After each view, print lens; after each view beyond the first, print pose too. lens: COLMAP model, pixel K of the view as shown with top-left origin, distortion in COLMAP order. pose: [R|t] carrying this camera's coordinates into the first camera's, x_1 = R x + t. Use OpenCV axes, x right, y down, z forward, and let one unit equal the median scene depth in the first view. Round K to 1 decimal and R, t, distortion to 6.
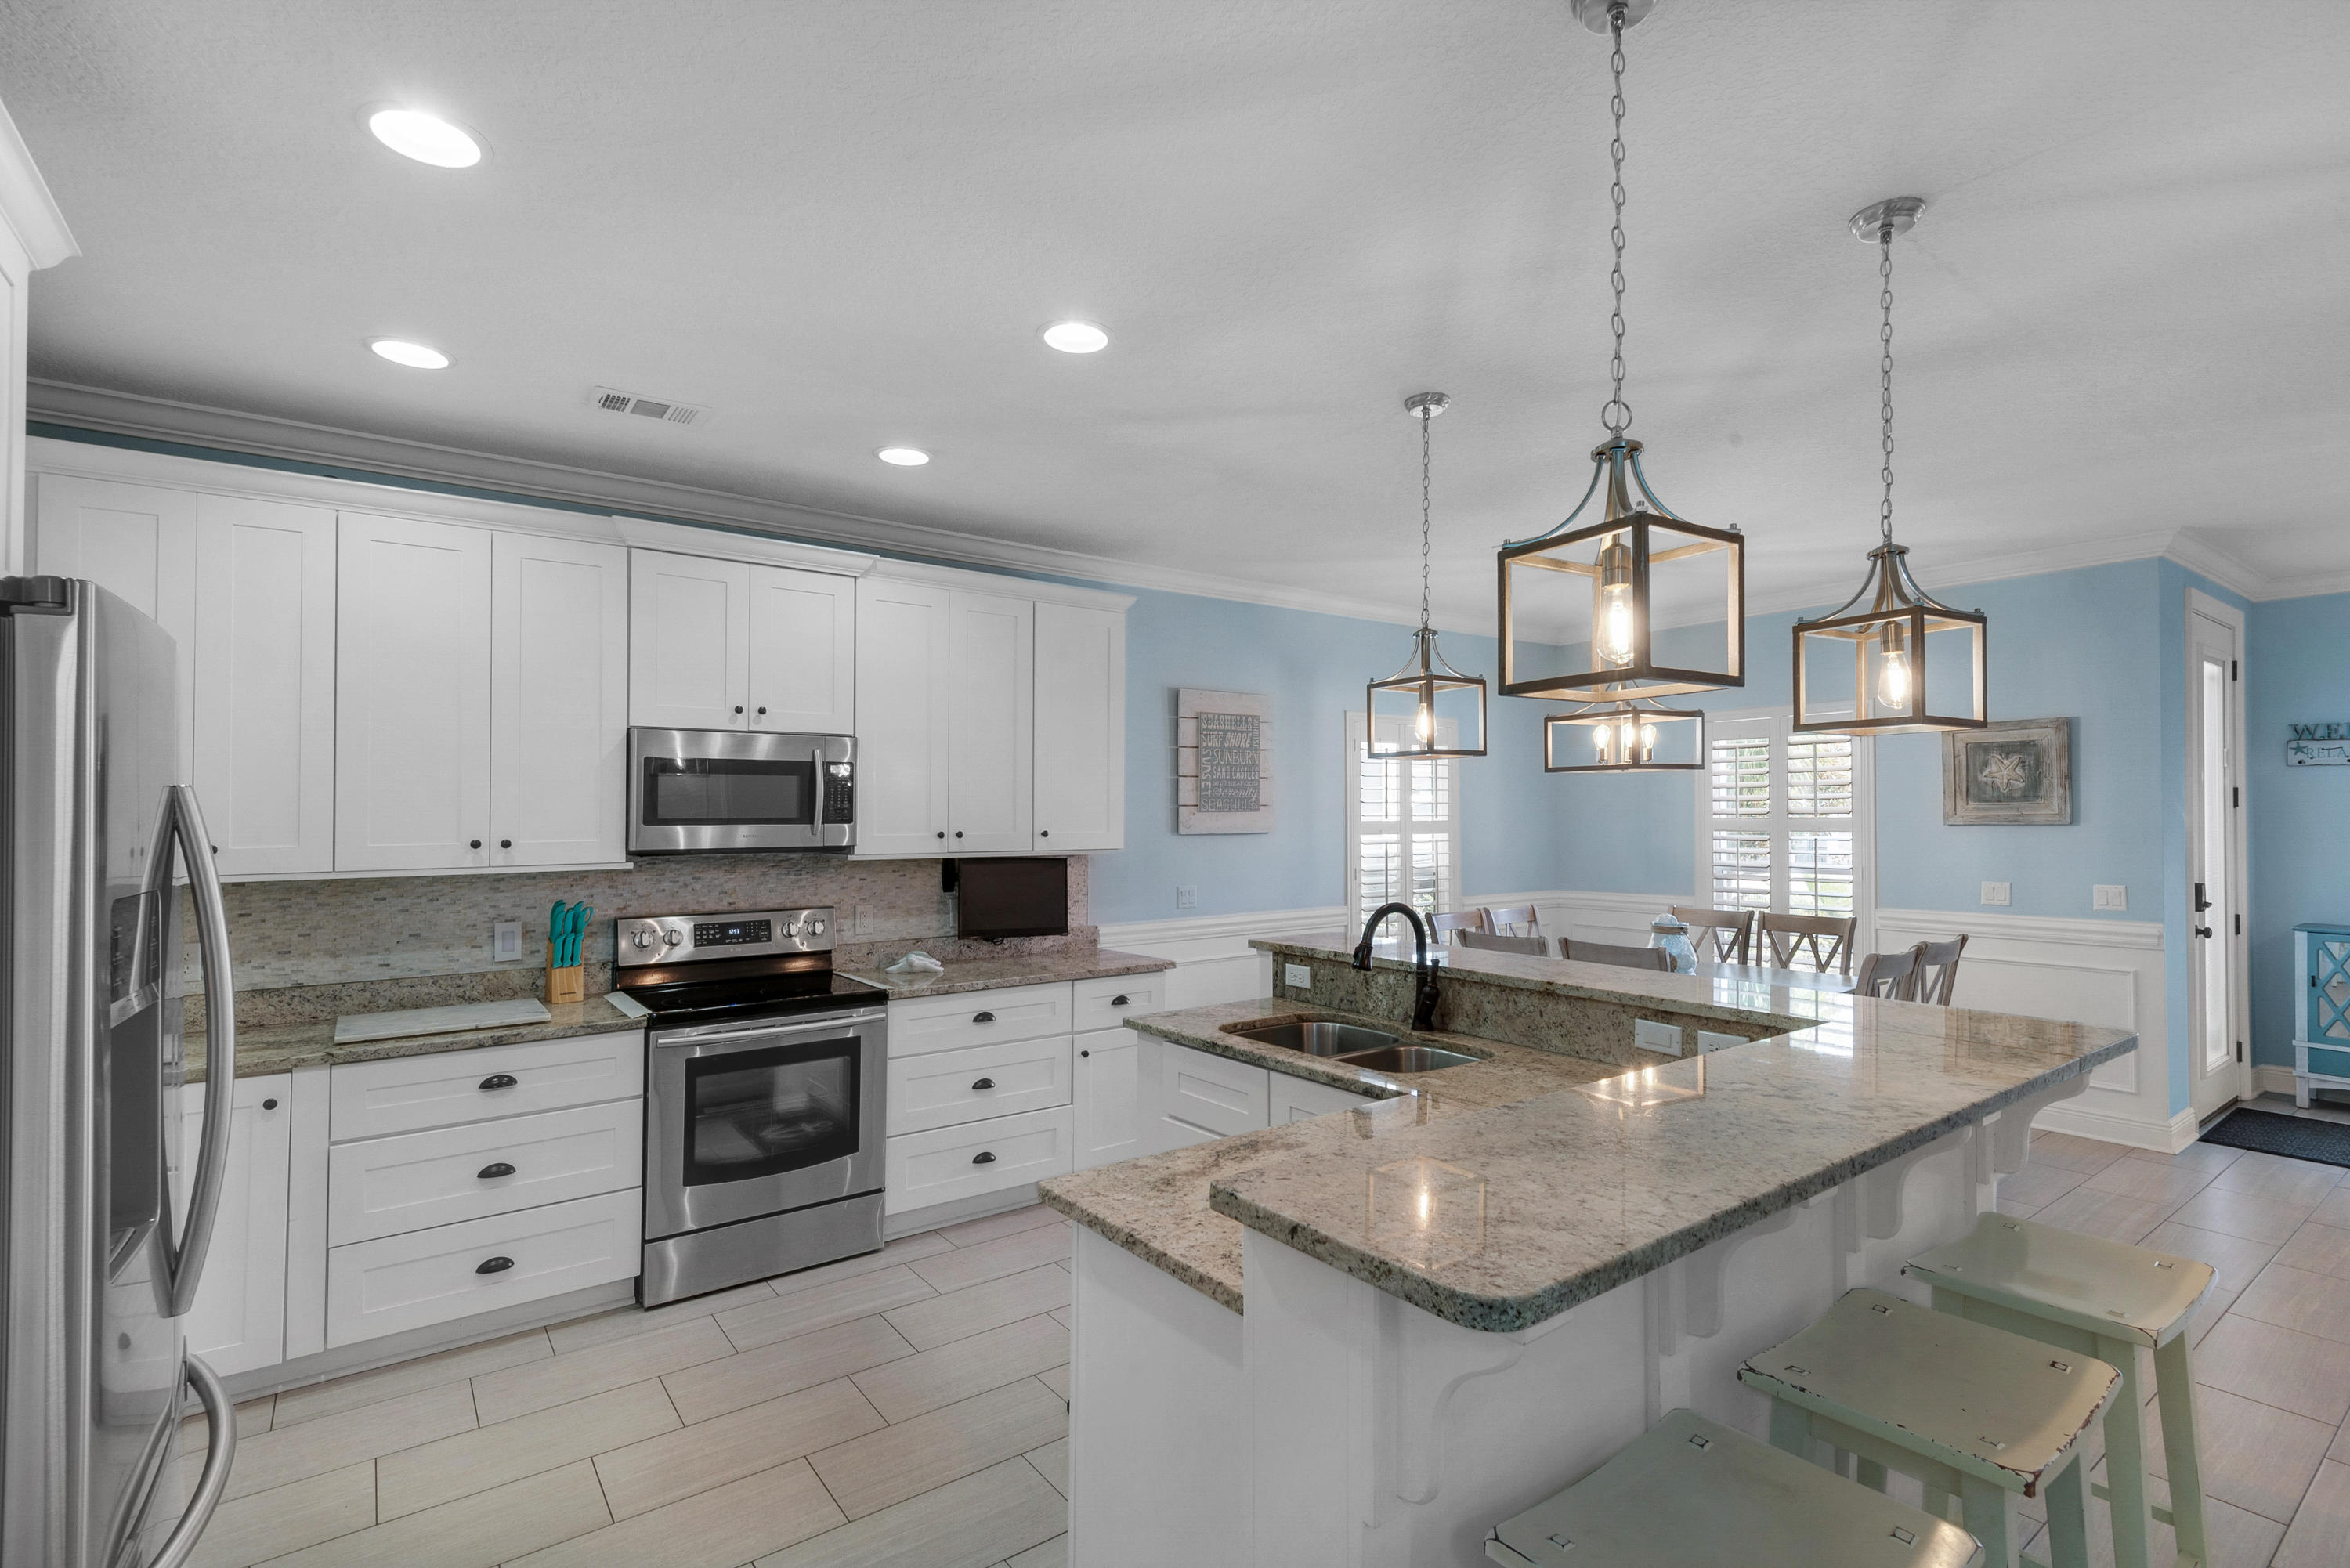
lens RADIAL K [[1090.5, 0, 1180.0], [0, 1090.5, 799.1], [0, 0, 1]] dist [0.000003, -0.000663]
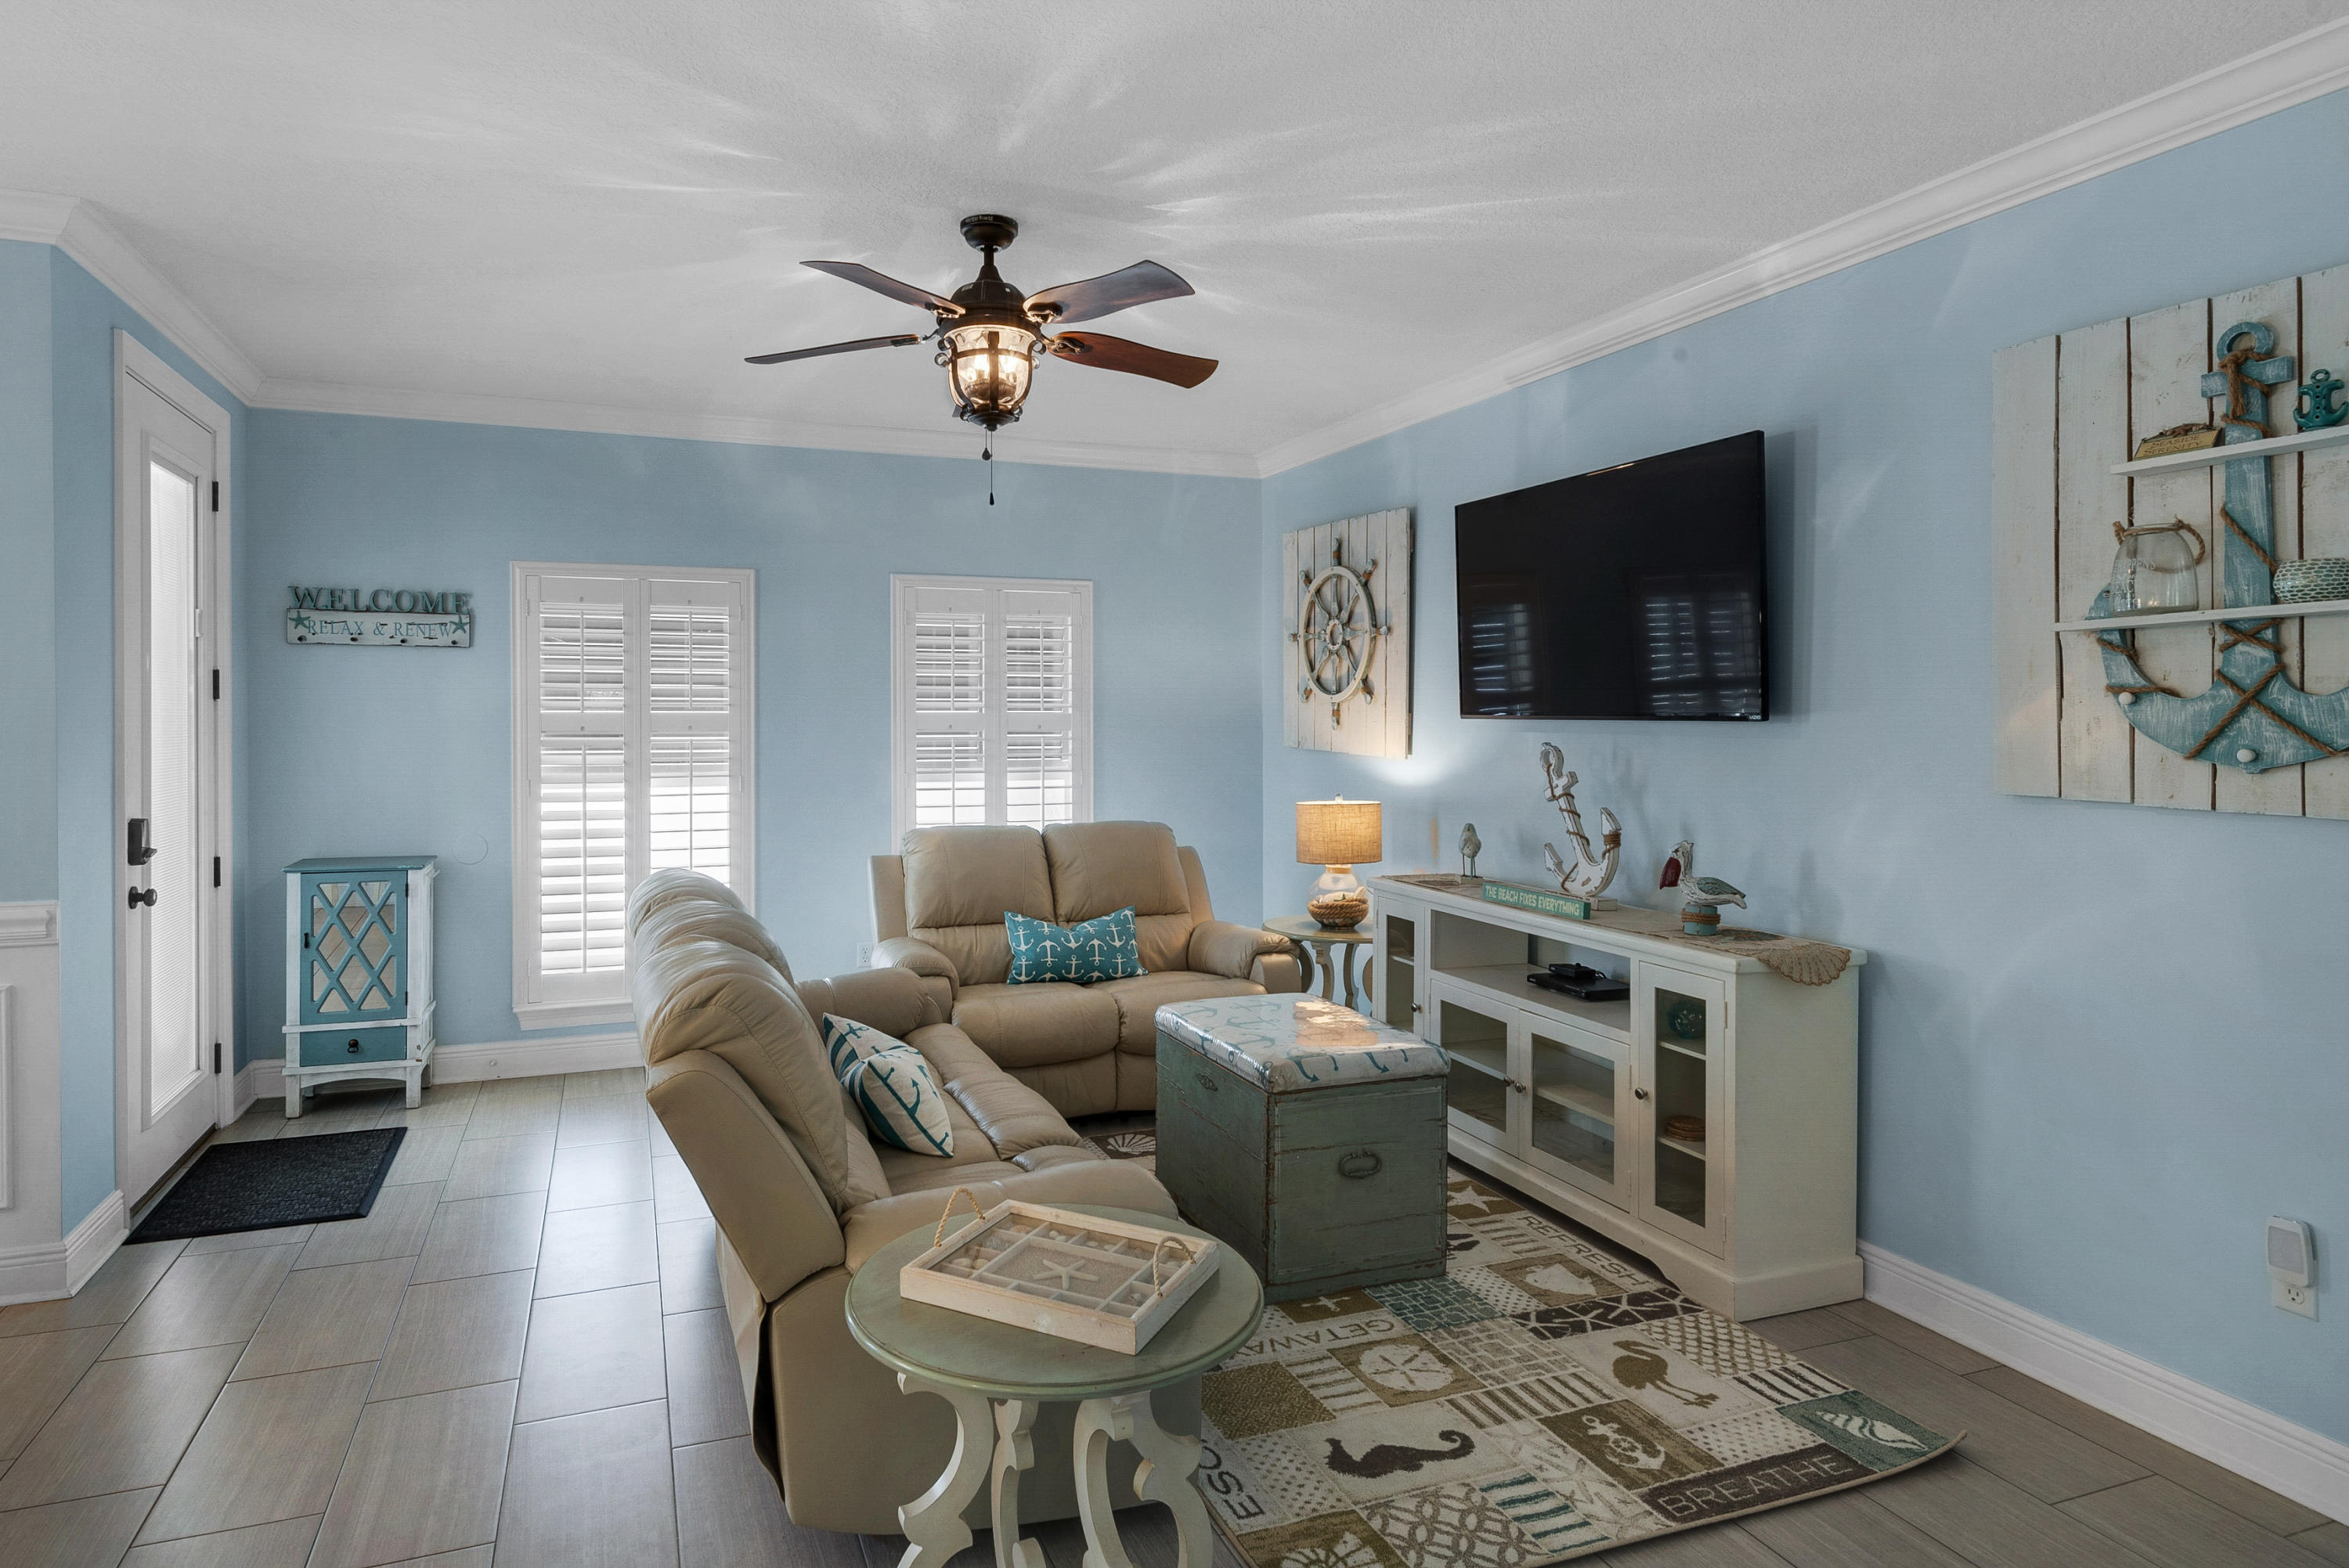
lens RADIAL K [[1294.3, 0, 1097.3], [0, 1294.3, 719.5], [0, 0, 1]] dist [-0.003759, -0.002085]
pose [[0.273335, 0.000339, 0.961919, 0.377929], [-0.012563, 0.999916, 0.003218, 0.011792], [-0.961837, -0.012964, 0.273316, 0.276844]]
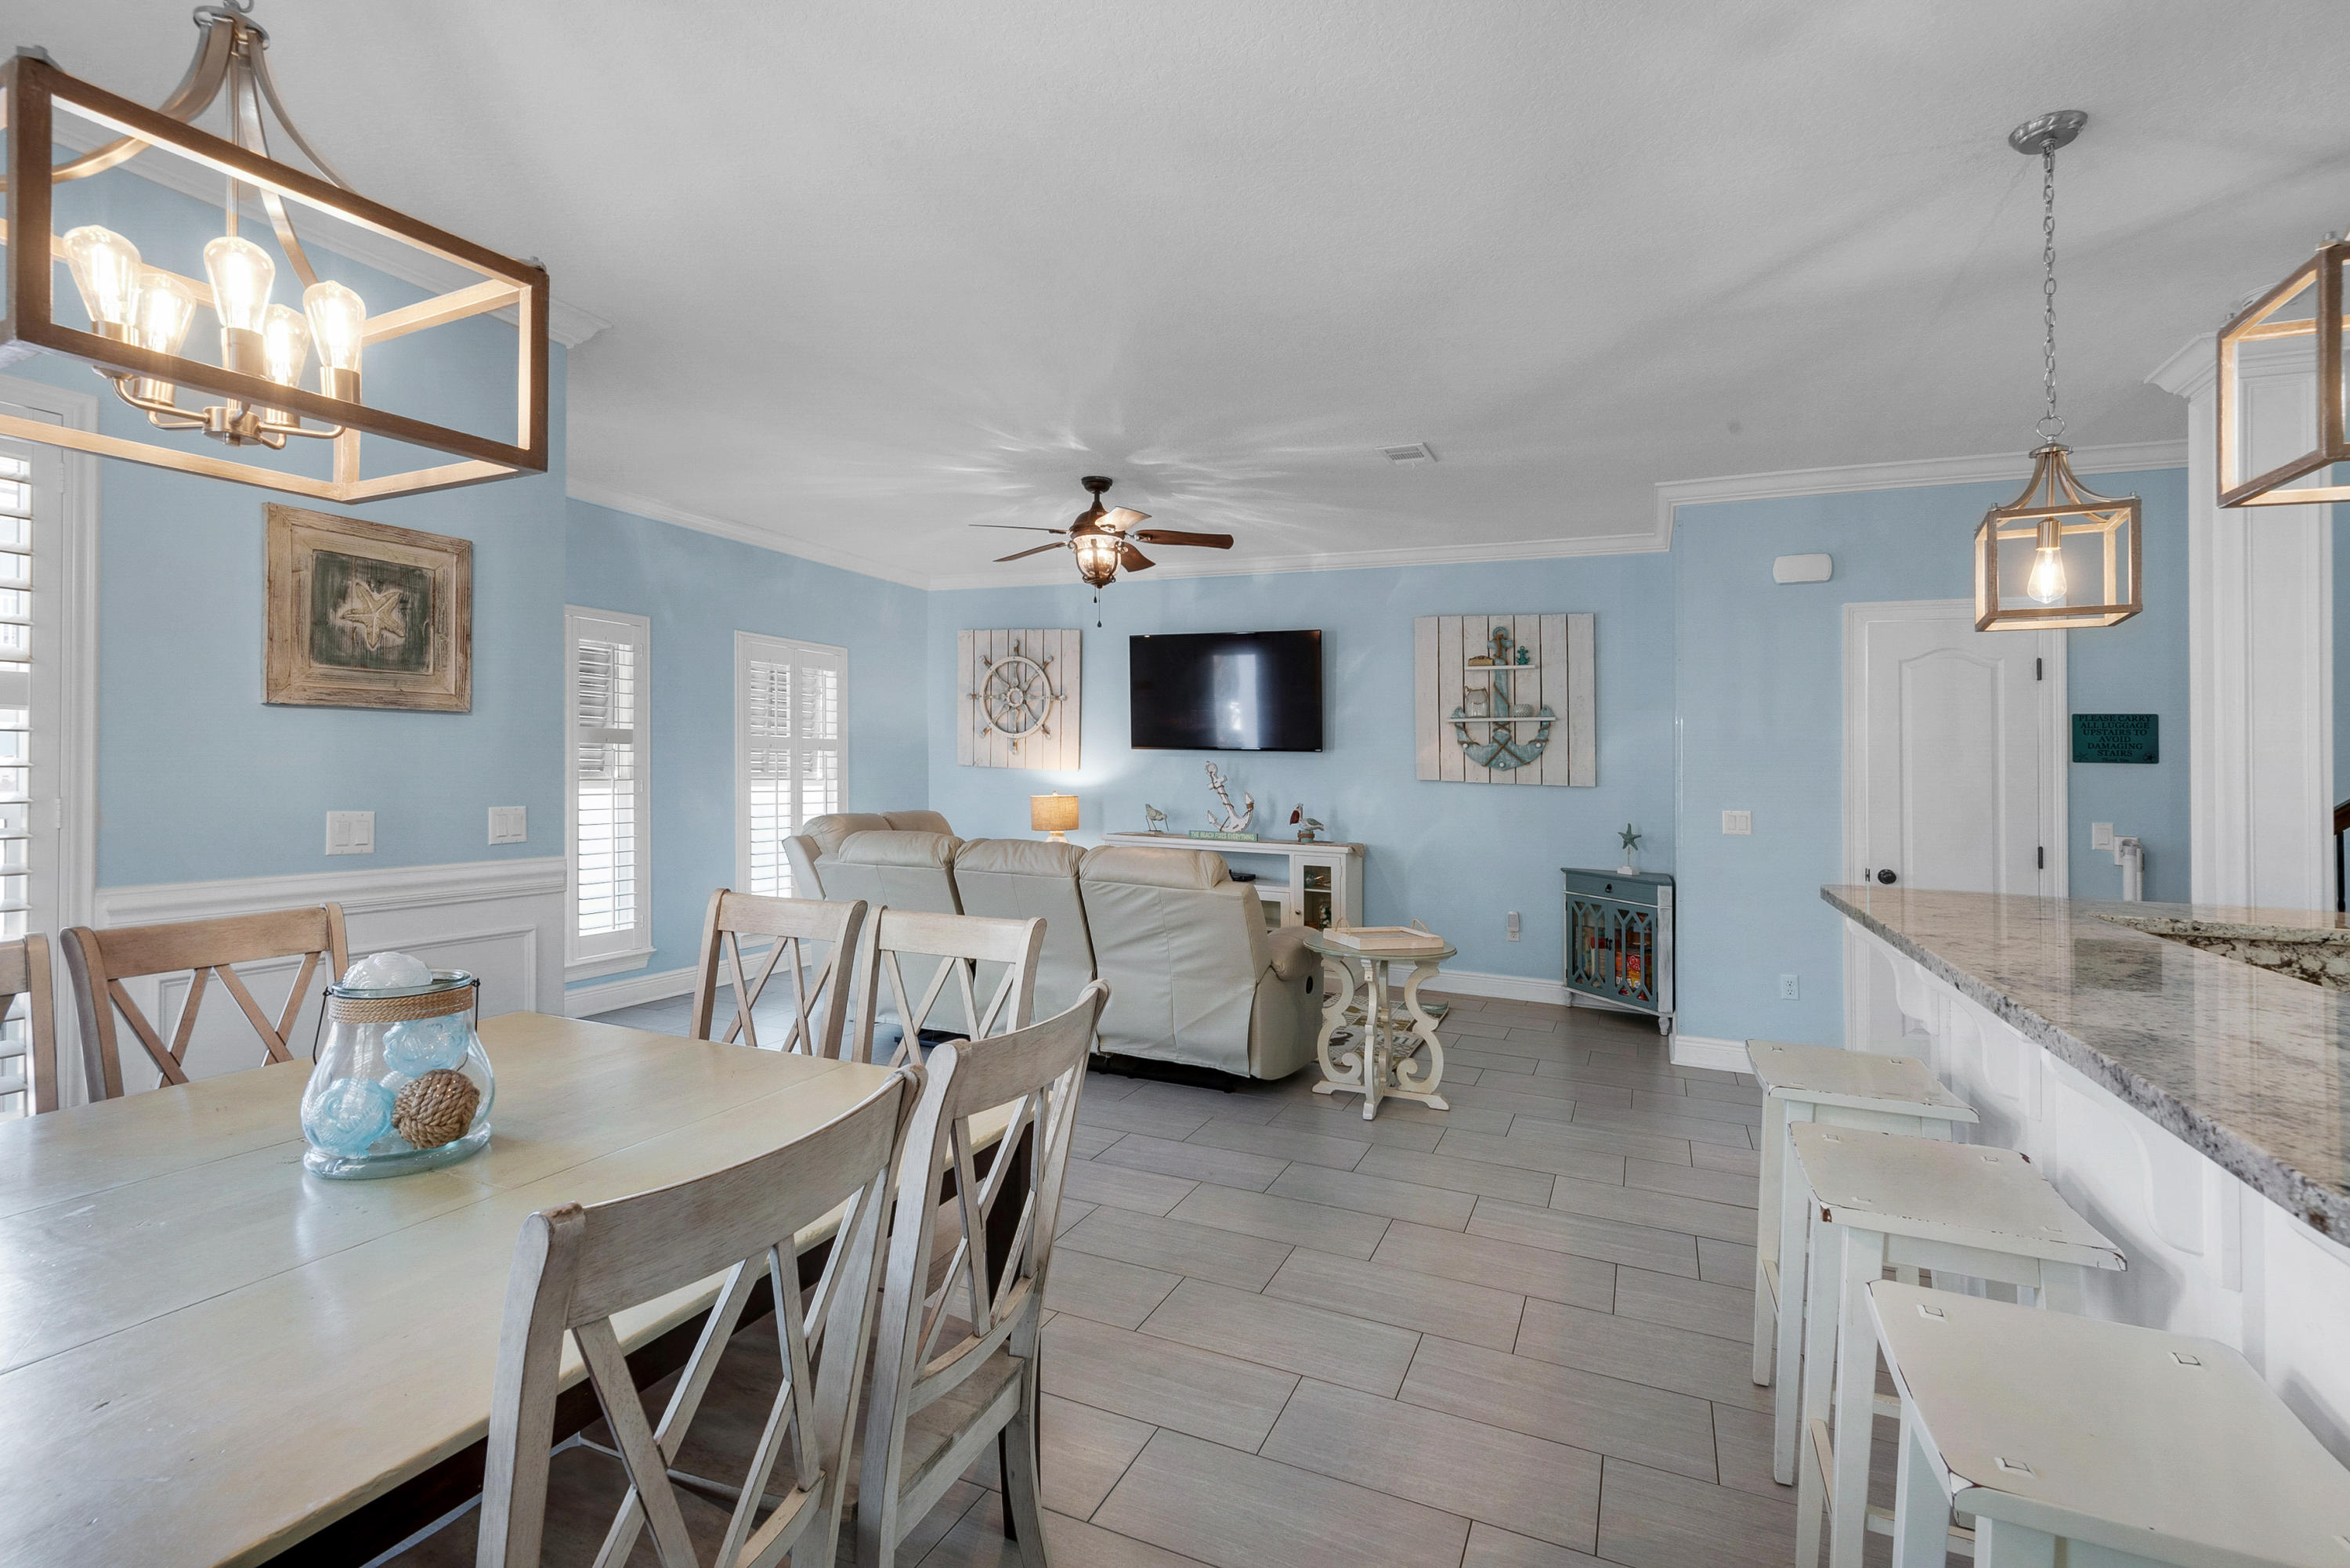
lens RADIAL K [[1077.8, 0, 1185.6], [0, 1077.8, 758.1], [0, 0, 1]] dist [0.020968, -0.000487]
pose [[-0.504189, 0.001093, 0.863592, 0.064054], [-0.030039, 0.999372, -0.018802, 0.047132], [-0.863071, -0.035421, -0.503840, 0.927481]]
